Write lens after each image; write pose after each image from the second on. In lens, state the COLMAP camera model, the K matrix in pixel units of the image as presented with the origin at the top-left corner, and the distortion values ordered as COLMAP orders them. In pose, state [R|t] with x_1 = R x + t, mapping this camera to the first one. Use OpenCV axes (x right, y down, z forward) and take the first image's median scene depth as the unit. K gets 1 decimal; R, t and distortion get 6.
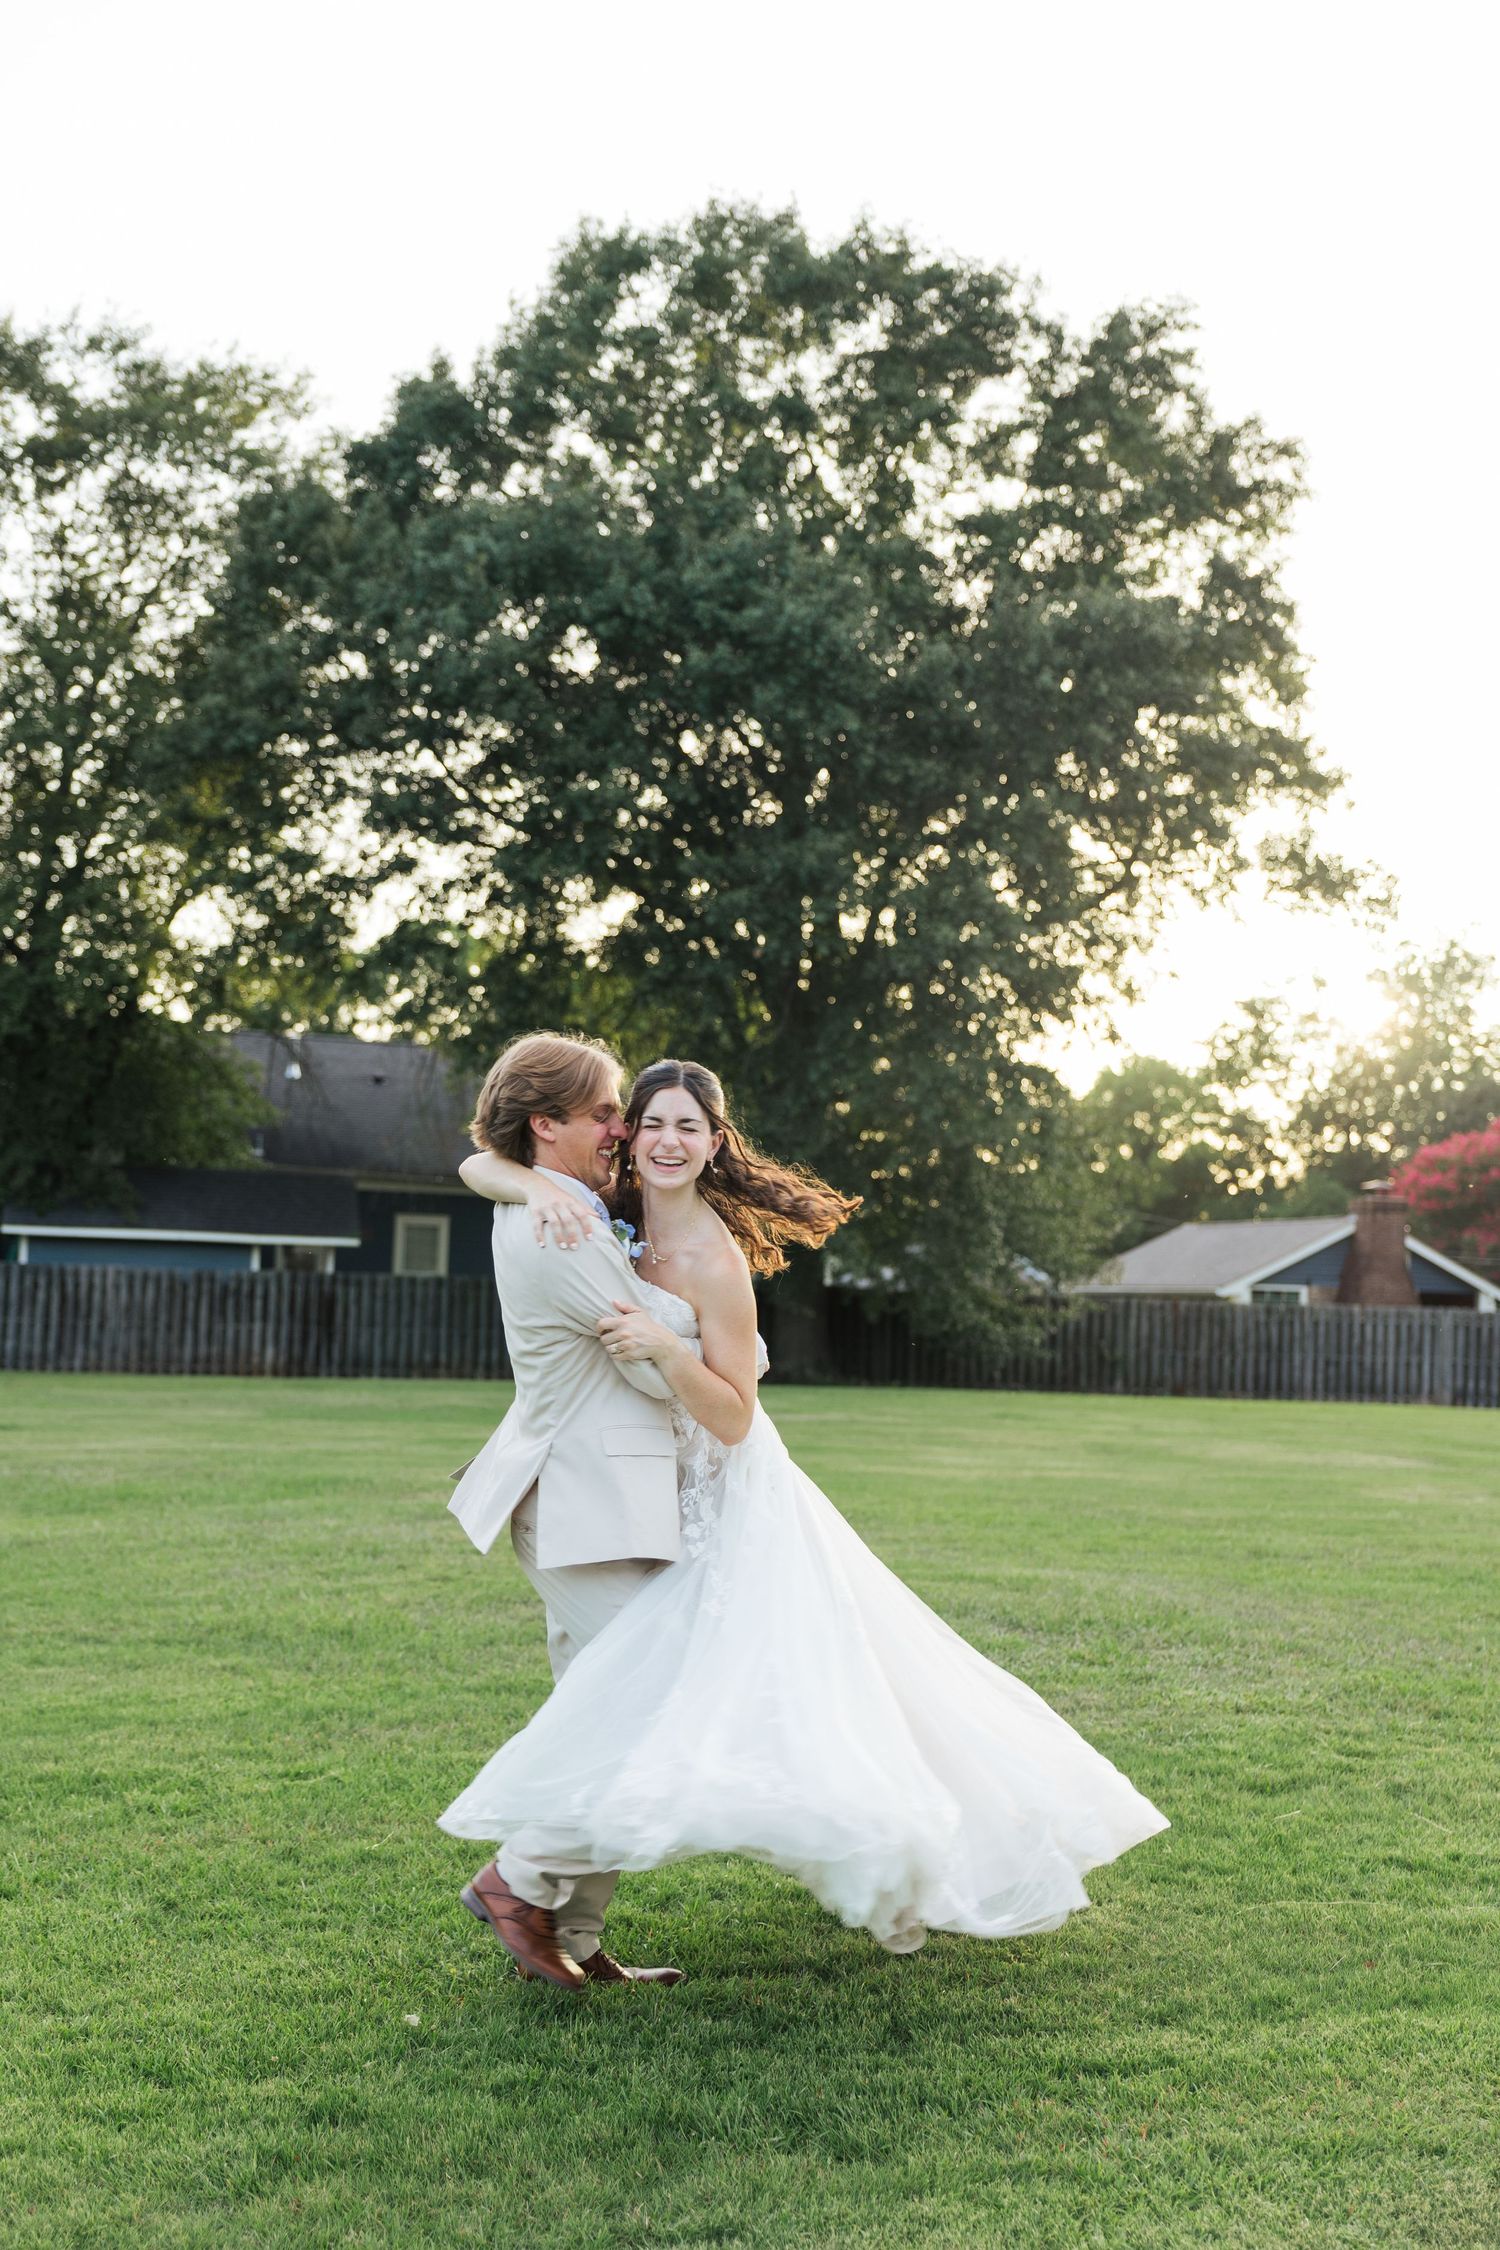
lens RADIAL K [[3008.7, 0, 738.8], [0, 3008.7, 1137.4], [0, 0, 1]] dist [0.038527, 0.000000]
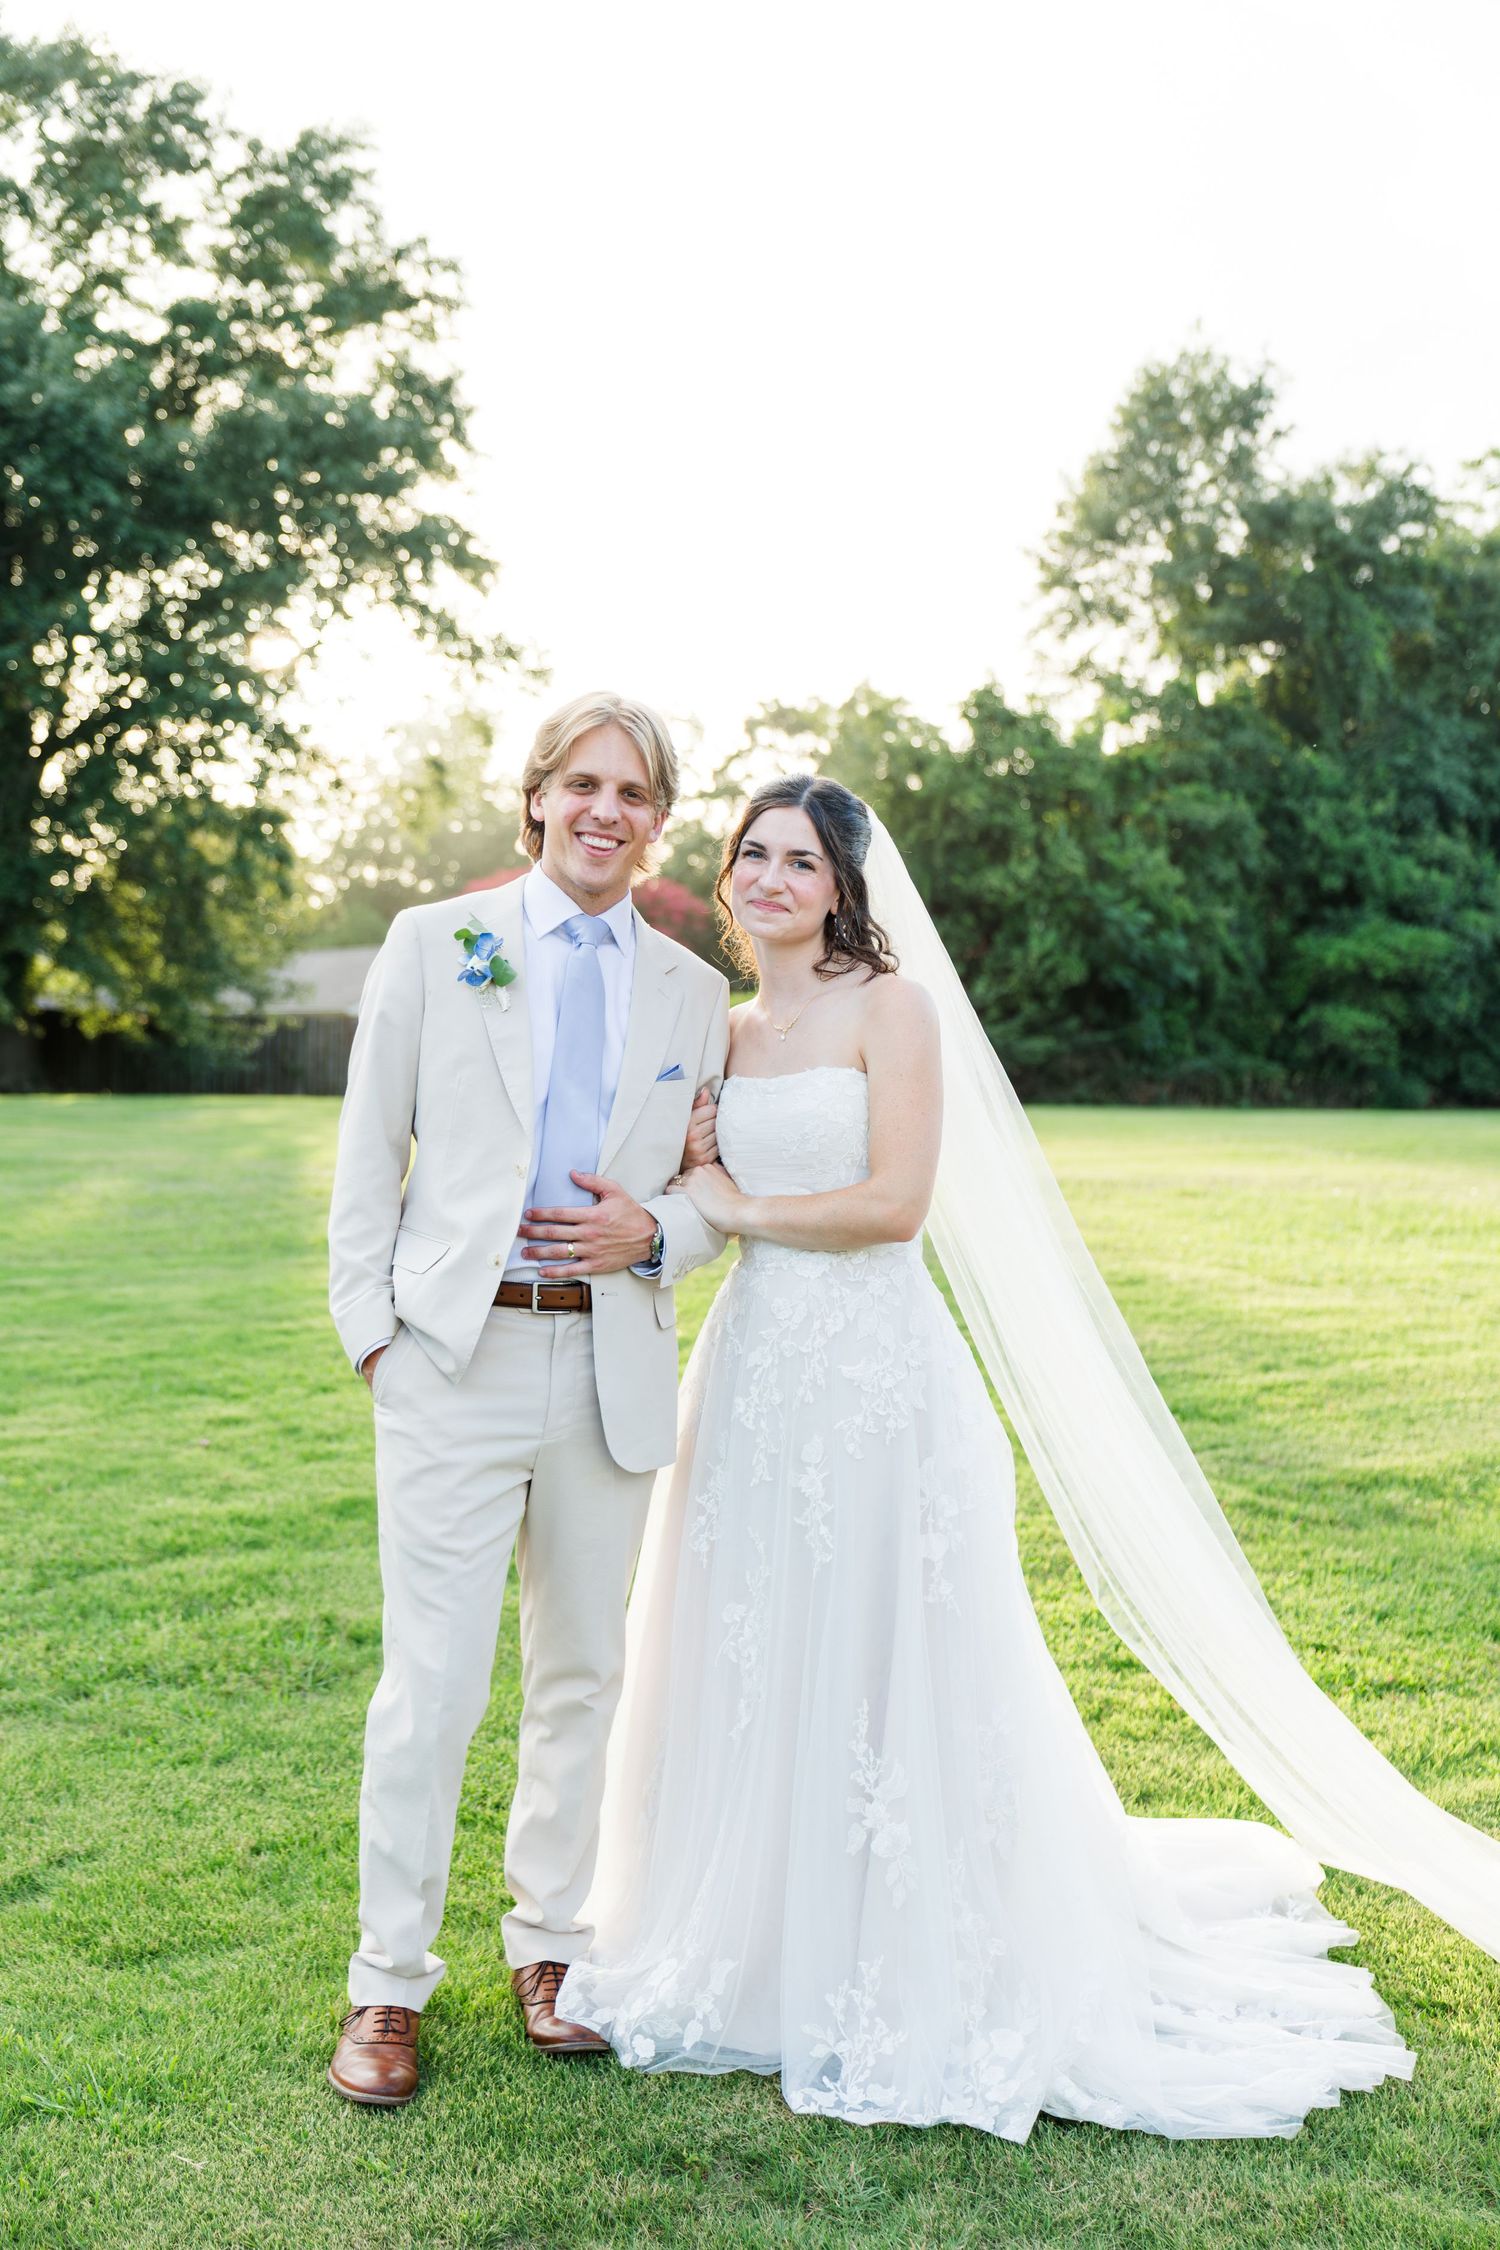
lens RADIAL K [[2786.1, 0, 721.9], [0, 2786.1, 1159.1], [0, 0, 1]] dist [-0.009171, 0.000000]
pose [[0.941827, -0.027625, 0.334961, -0.073385], [-0.007092, 0.994761, 0.101980, -0.001295], [-0.336024, -0.098422, 0.936697, -0.041543]]
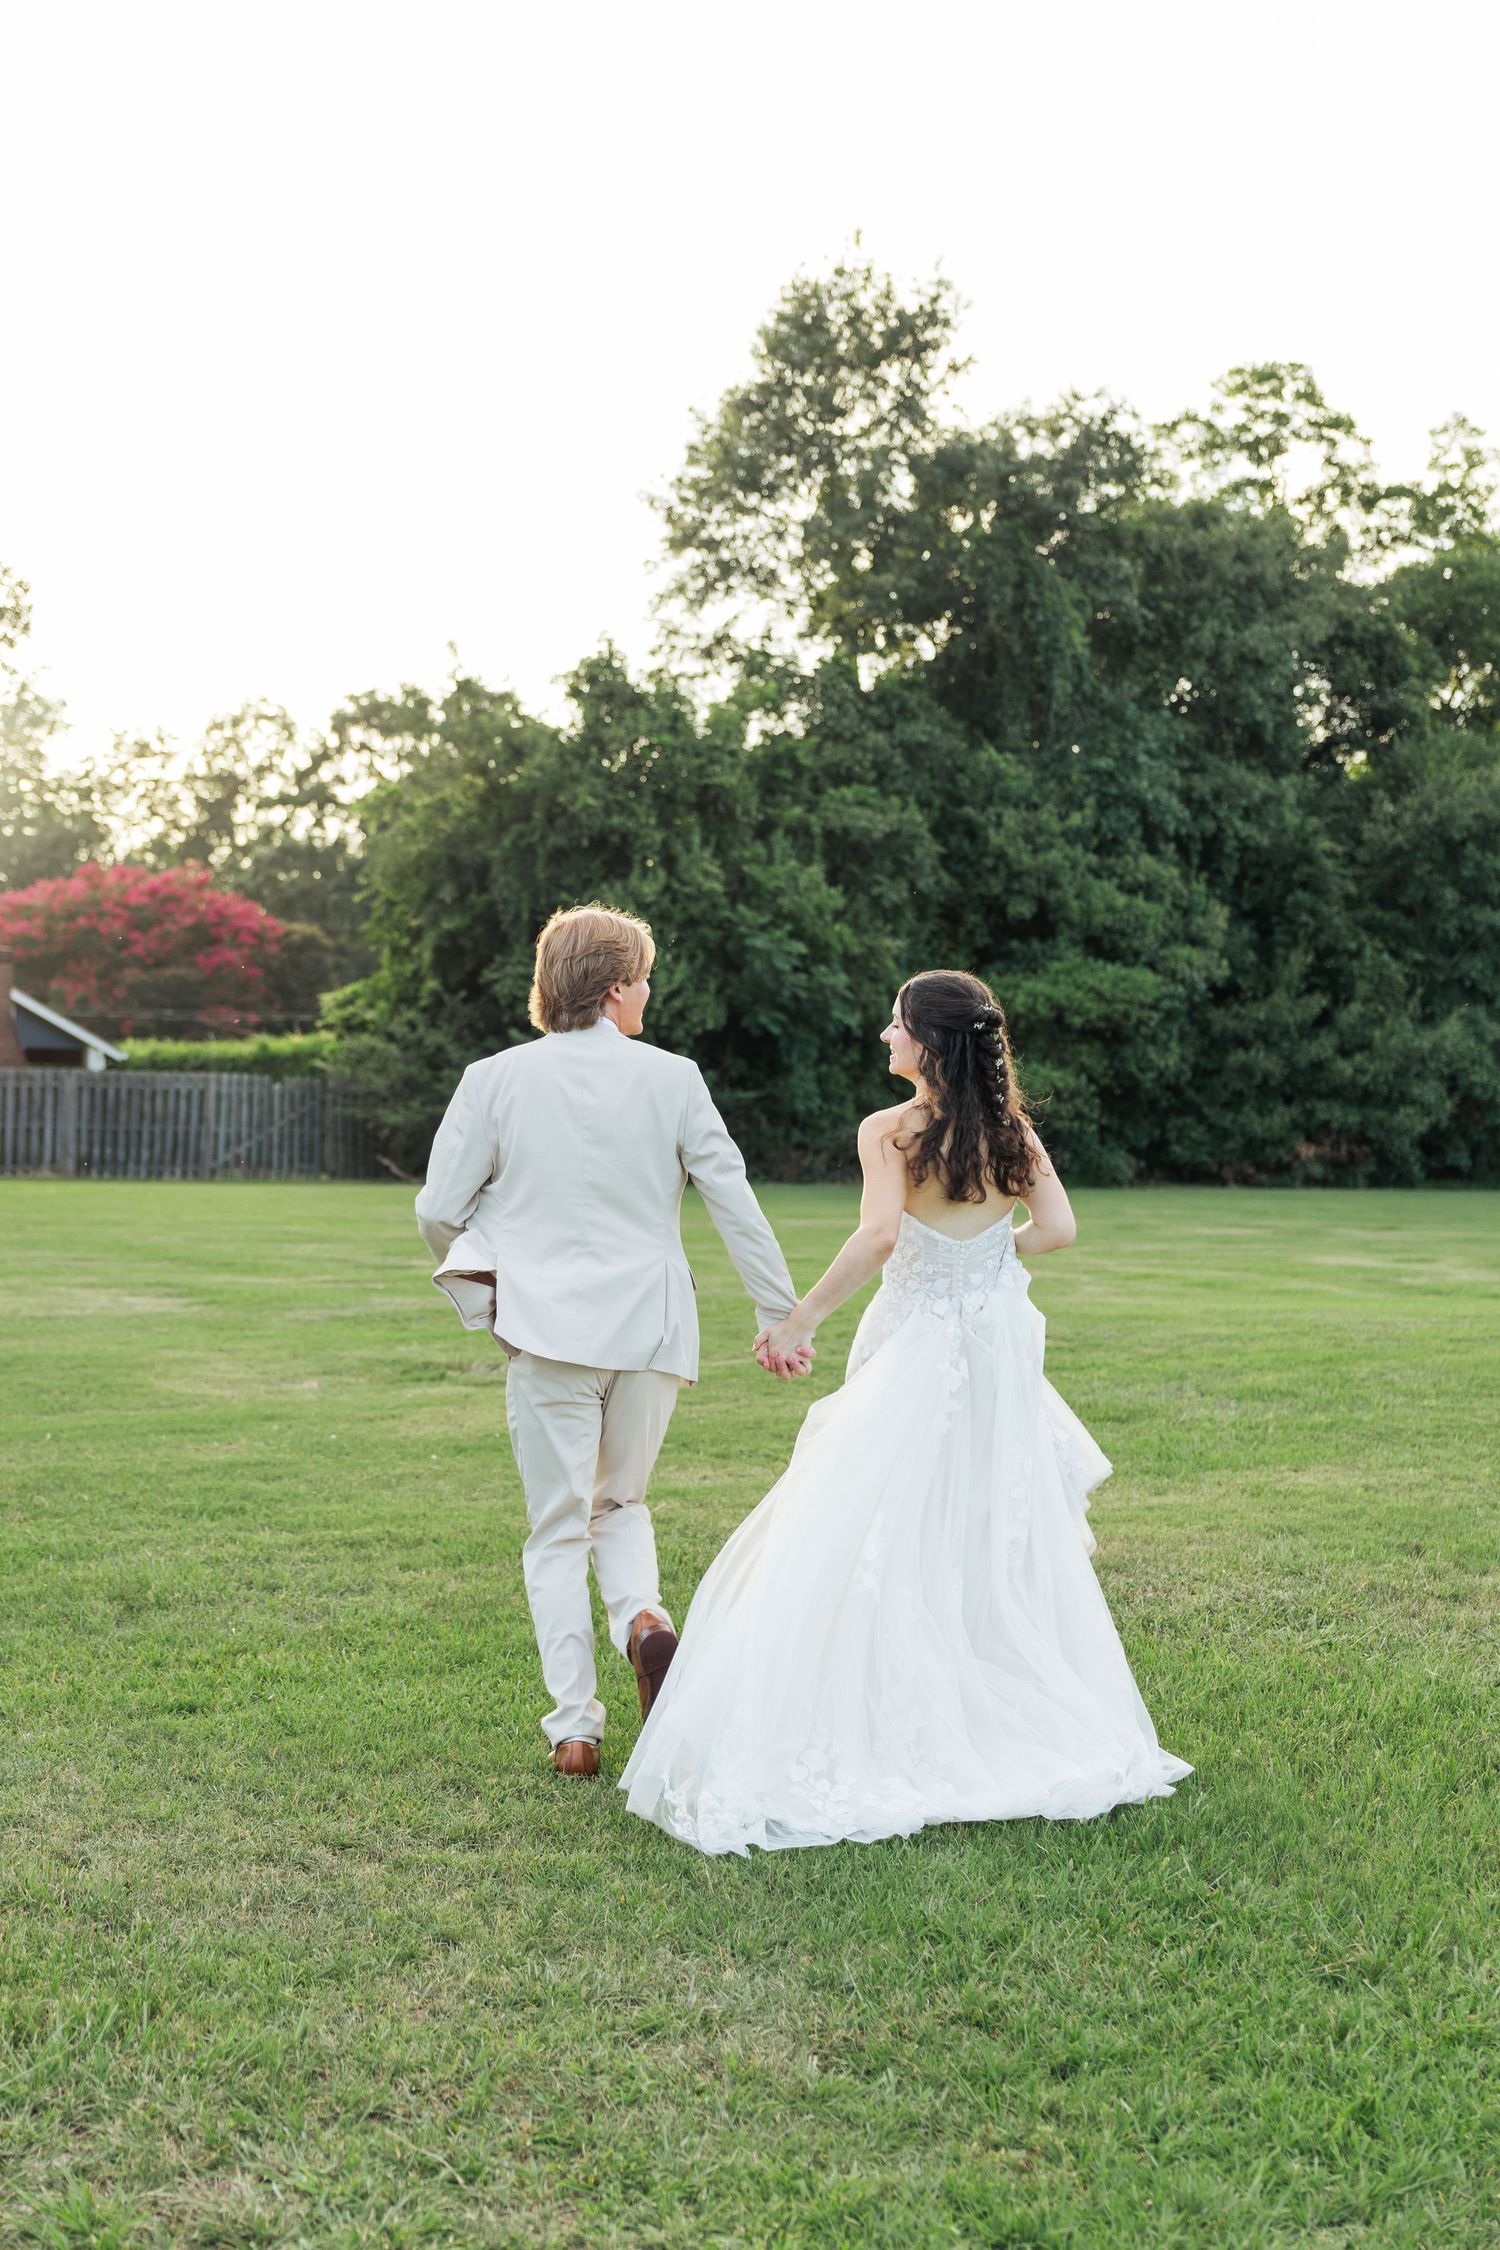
lens RADIAL K [[2887.0, 0, 775.7], [0, 2887.0, 1209.4], [0, 0, 1]] dist [-0.018921, 0.000000]
pose [[0.879820, -0.027757, 0.474496, 0.004270], [-0.025437, 0.994113, 0.105319, 0.000675], [-0.474626, -0.104731, 0.873934, 0.119954]]
